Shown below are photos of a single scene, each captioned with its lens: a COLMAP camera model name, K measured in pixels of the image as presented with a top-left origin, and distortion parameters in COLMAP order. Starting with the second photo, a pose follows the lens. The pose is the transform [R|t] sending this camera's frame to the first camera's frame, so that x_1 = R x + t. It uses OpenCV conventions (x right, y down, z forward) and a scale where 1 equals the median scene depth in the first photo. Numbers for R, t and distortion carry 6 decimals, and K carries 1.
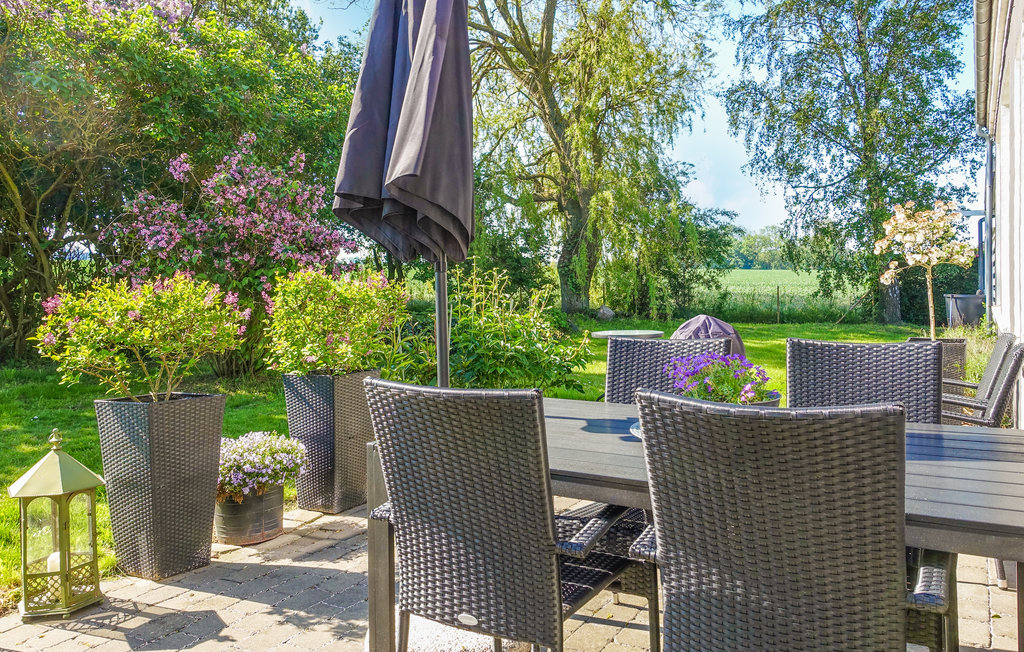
lens RADIAL K [[796.5, 0, 510.1], [0, 796.5, 325.4], [0, 0, 1]] dist [0.007594, 0.001637]
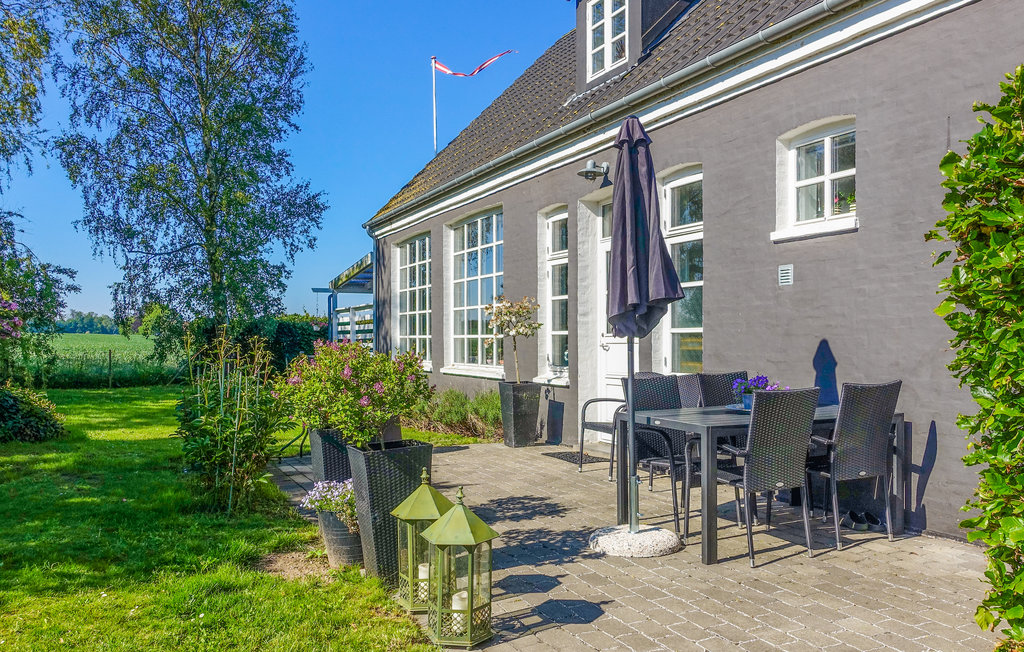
lens RADIAL K [[852.2, 0, 508.4], [0, 852.2, 320.6], [0, 0, 1]] dist [-0.003779, 0.006123]
pose [[0.557250, 0.022155, 0.830049, -0.263390], [0.046923, 0.997206, -0.058118, -0.001108], [-0.829018, 0.071335, 0.554654, 0.020415]]
